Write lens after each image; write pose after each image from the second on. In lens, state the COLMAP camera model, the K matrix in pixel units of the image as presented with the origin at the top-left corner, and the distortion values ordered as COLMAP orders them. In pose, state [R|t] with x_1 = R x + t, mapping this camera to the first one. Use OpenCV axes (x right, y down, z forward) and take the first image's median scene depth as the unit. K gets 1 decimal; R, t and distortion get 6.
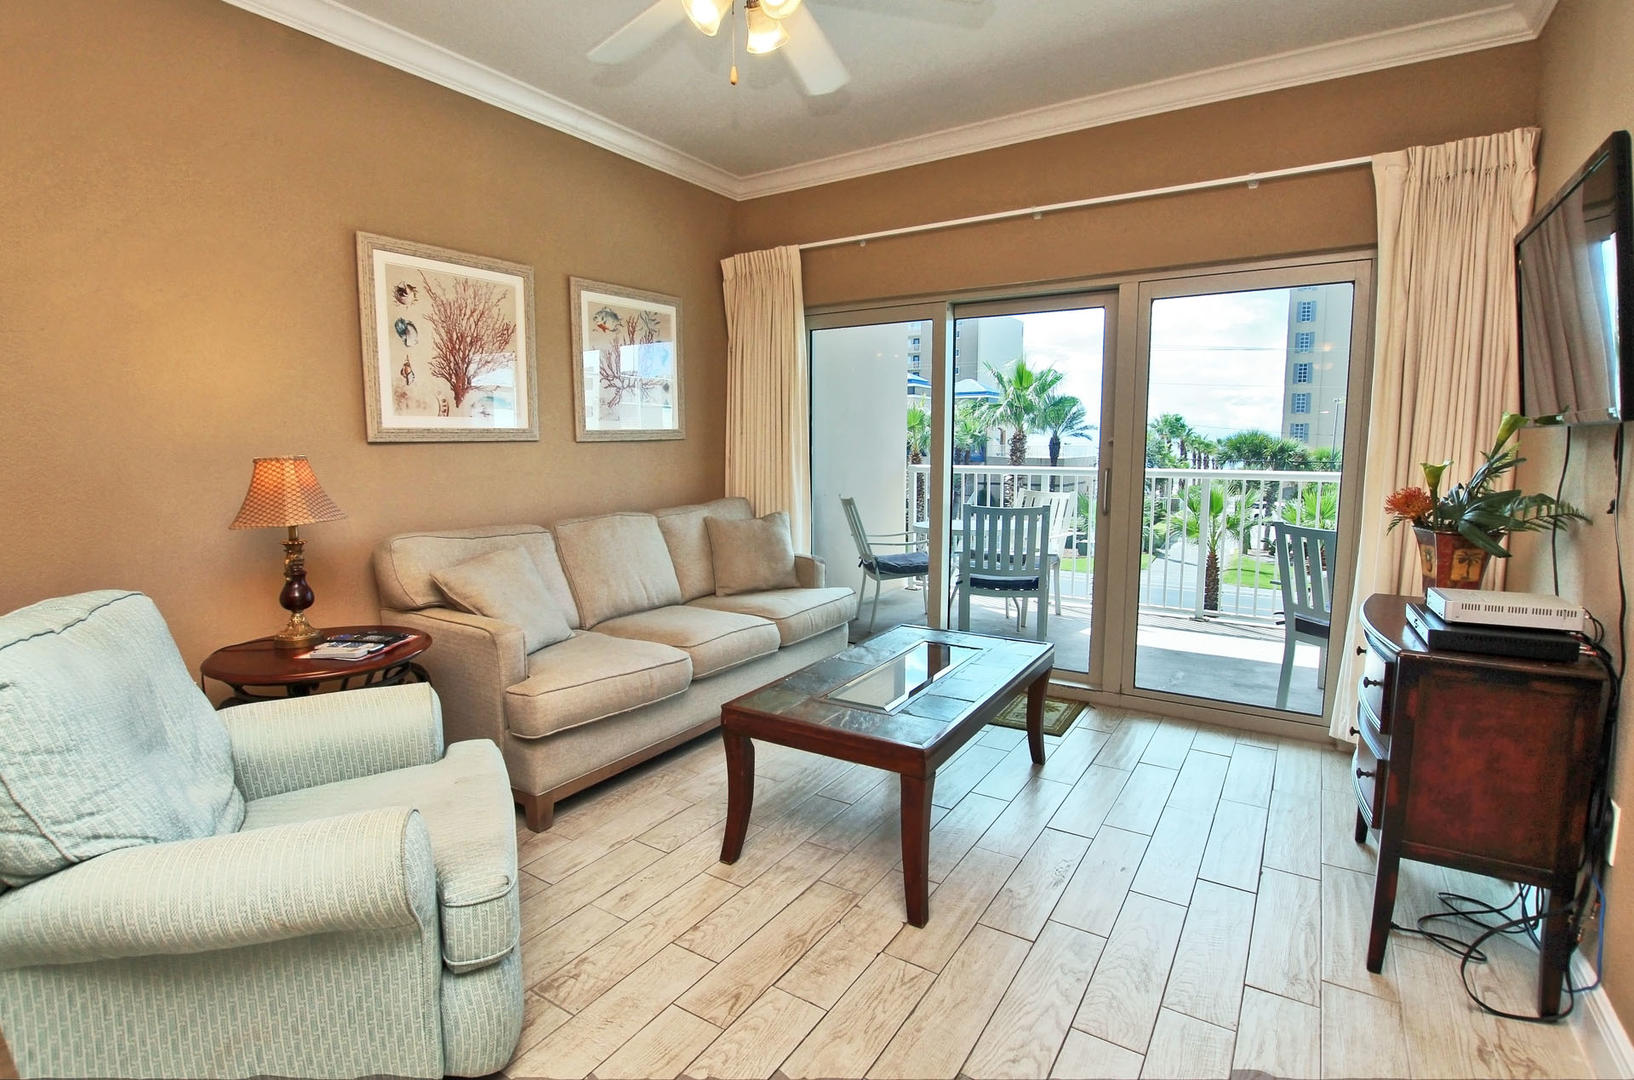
lens RADIAL K [[757.3, 0, 818.2], [0, 757.3, 524.6], [0, 0, 1]] dist [-0.025044, 0.001812]
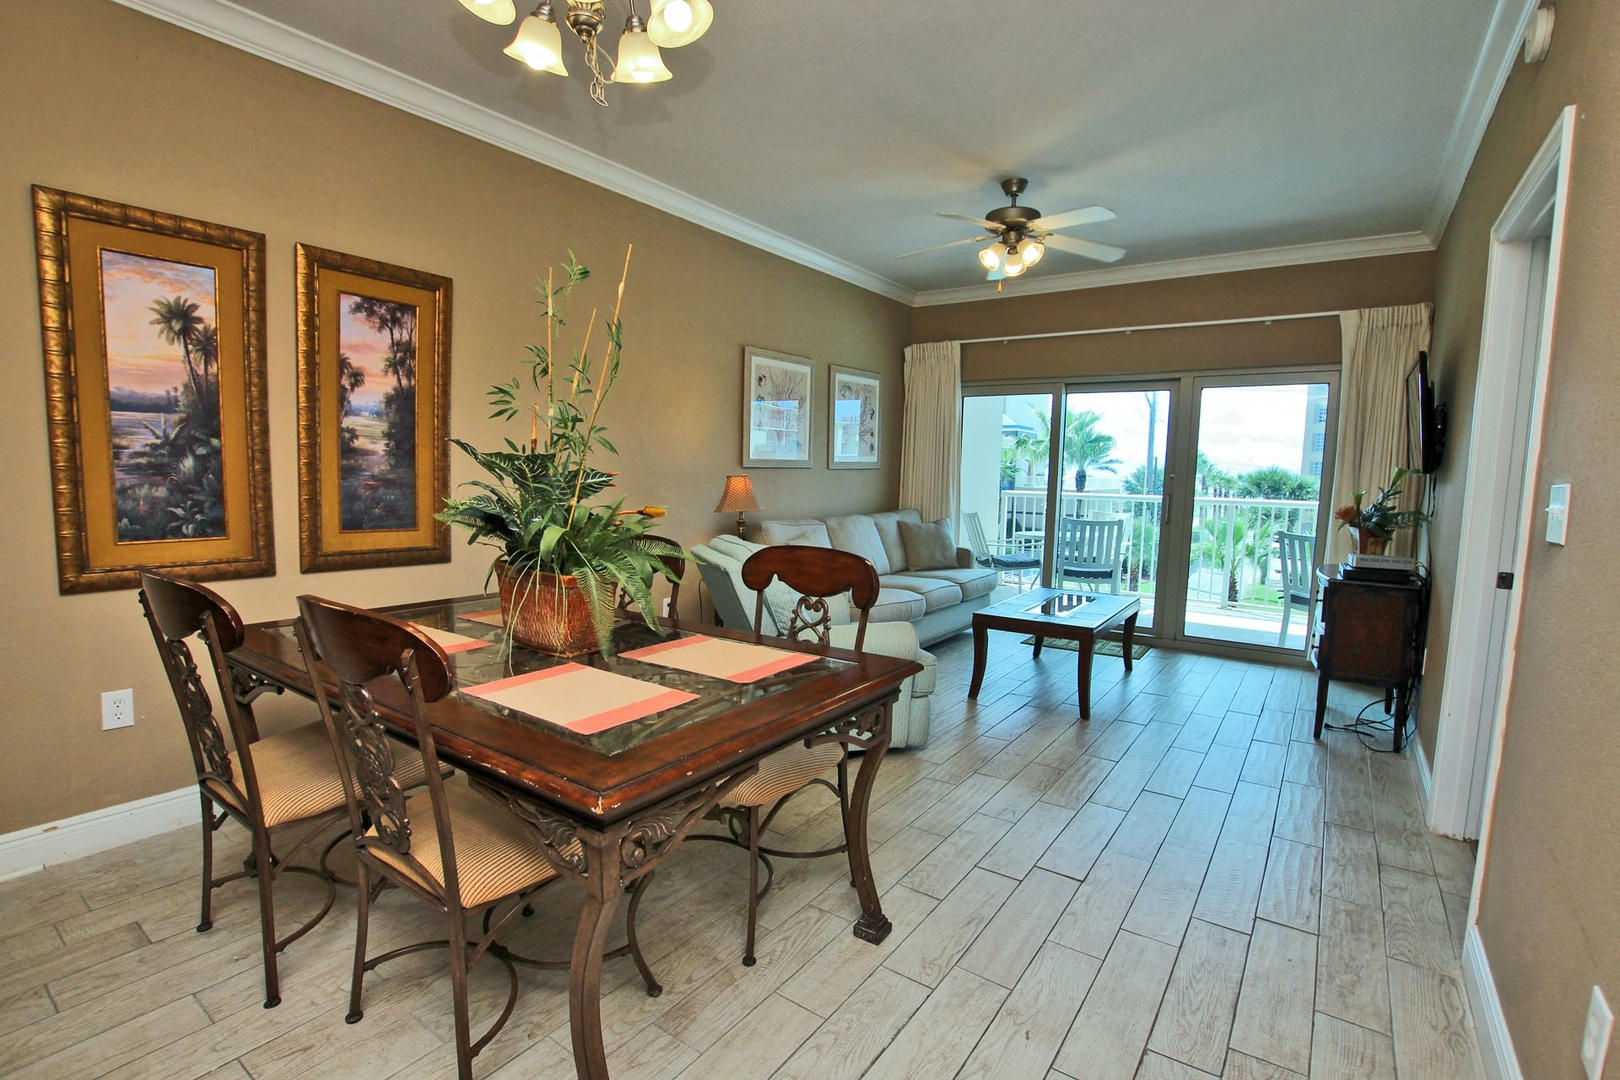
lens RADIAL K [[722.4, 0, 815.8], [0, 722.4, 540.7], [0, 0, 1]] dist [-0.025761, 0.000002]
pose [[0.998714, 0.026489, -0.043229, -0.287666], [-0.026898, 0.999598, -0.008914, 0.056202], [0.042976, 0.010066, 0.999025, -0.524772]]
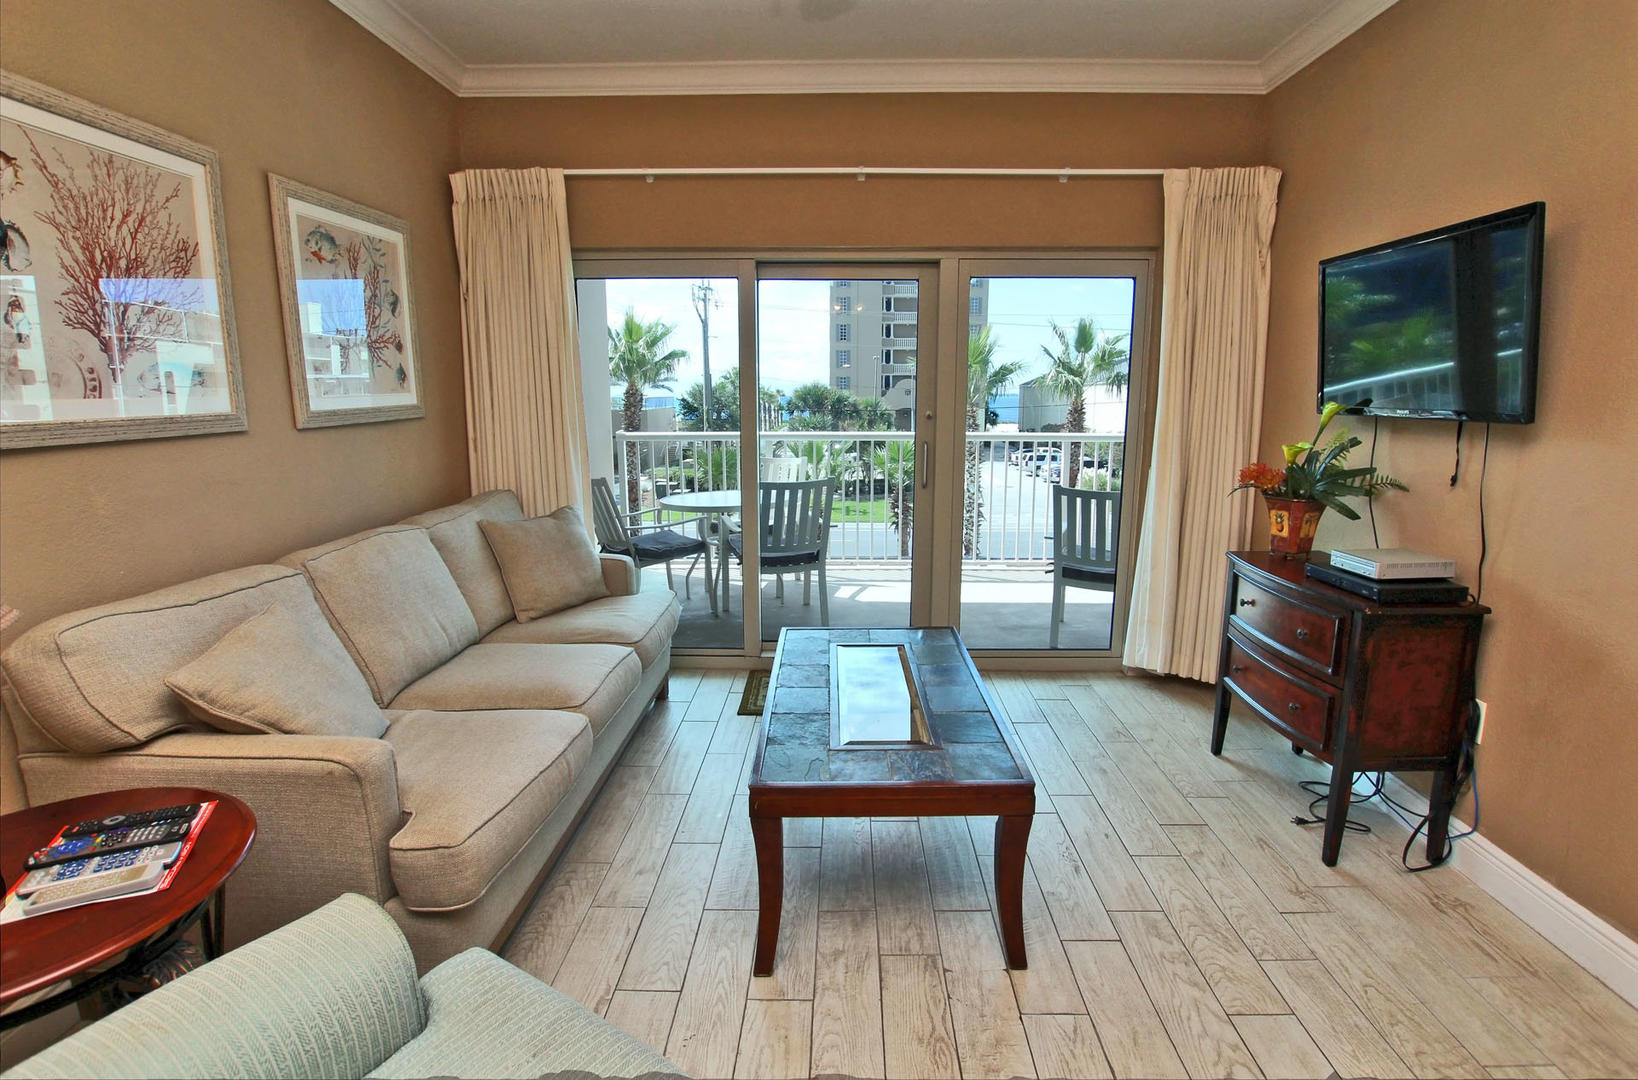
lens RADIAL K [[759.2, 0, 820.2], [0, 759.2, 524.6], [0, 0, 1]] dist [-0.025044, 0.001812]
pose [[0.853581, -0.088716, 0.513350, -0.283089], [0.056032, 0.995311, 0.078839, -0.054023], [-0.517938, -0.038531, 0.854550, 0.200907]]
